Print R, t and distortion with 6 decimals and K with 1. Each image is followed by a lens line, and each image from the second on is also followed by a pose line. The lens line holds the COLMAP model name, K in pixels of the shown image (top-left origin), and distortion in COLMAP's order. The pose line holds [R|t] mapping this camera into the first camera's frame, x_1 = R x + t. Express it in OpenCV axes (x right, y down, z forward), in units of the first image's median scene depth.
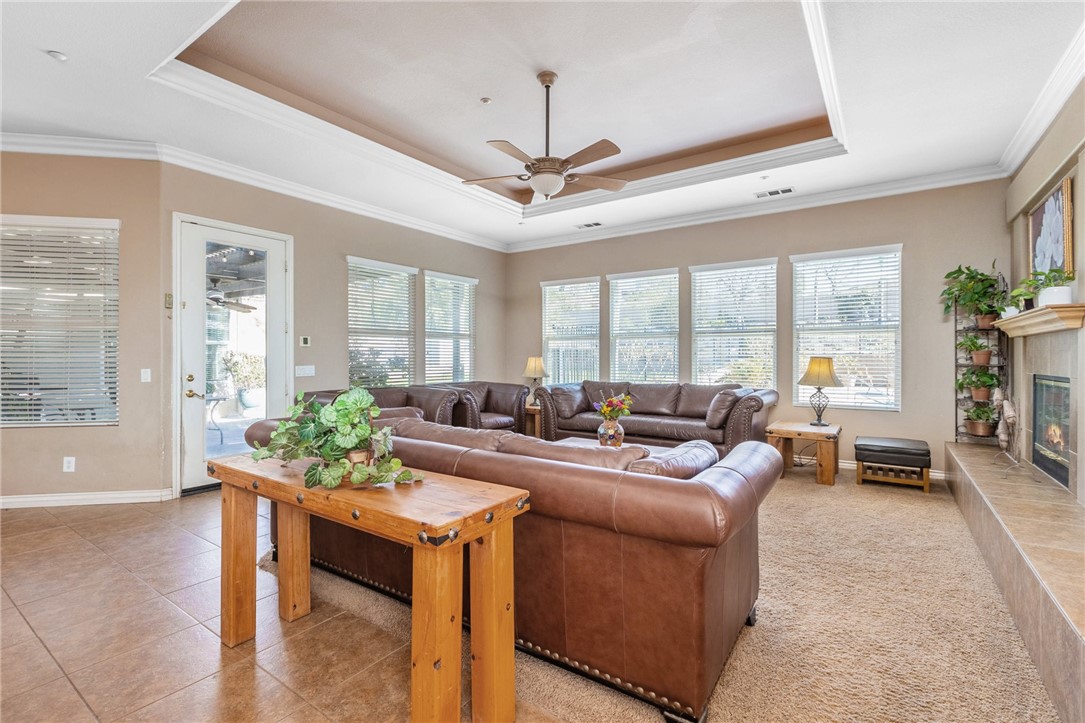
lens RADIAL K [[490.1, 0, 534.4], [0, 490.1, 347.7], [0, 0, 1]] dist [0.002442, 0.000675]
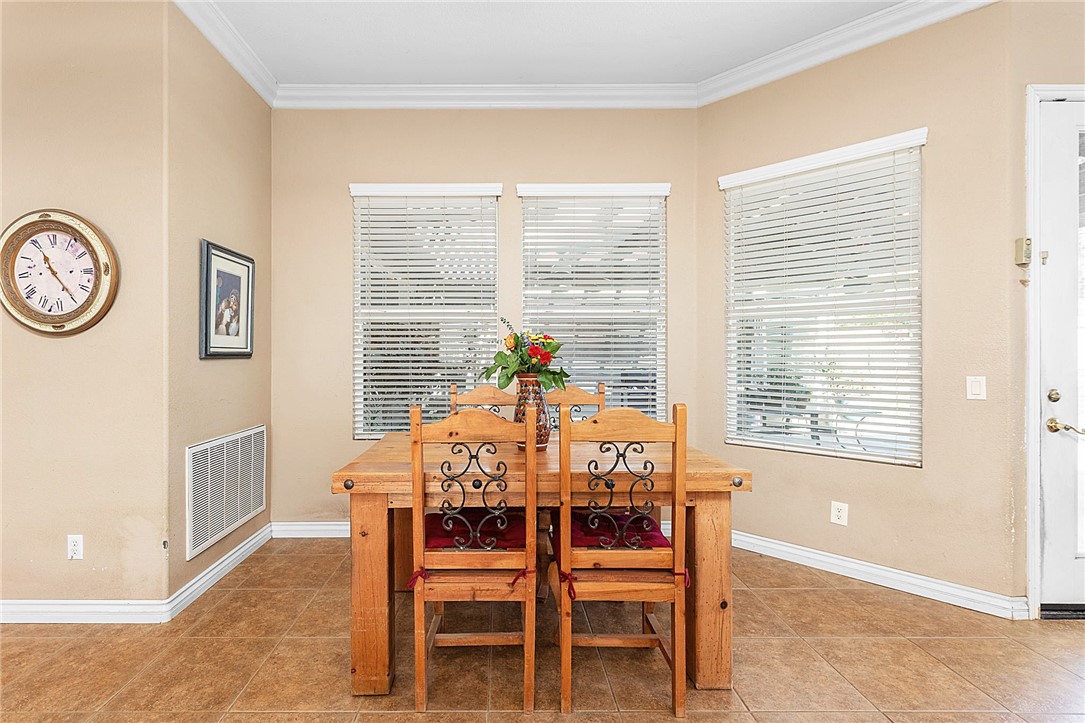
lens RADIAL K [[553.3, 0, 537.7], [0, 553.3, 360.7], [0, 0, 1]] dist [0.000080, -0.001746]
pose [[0.585432, 0.008142, -0.810680, -0.494450], [0.013622, 0.999710, 0.019878, 0.006618], [0.810607, -0.022680, 0.585151, 0.193817]]
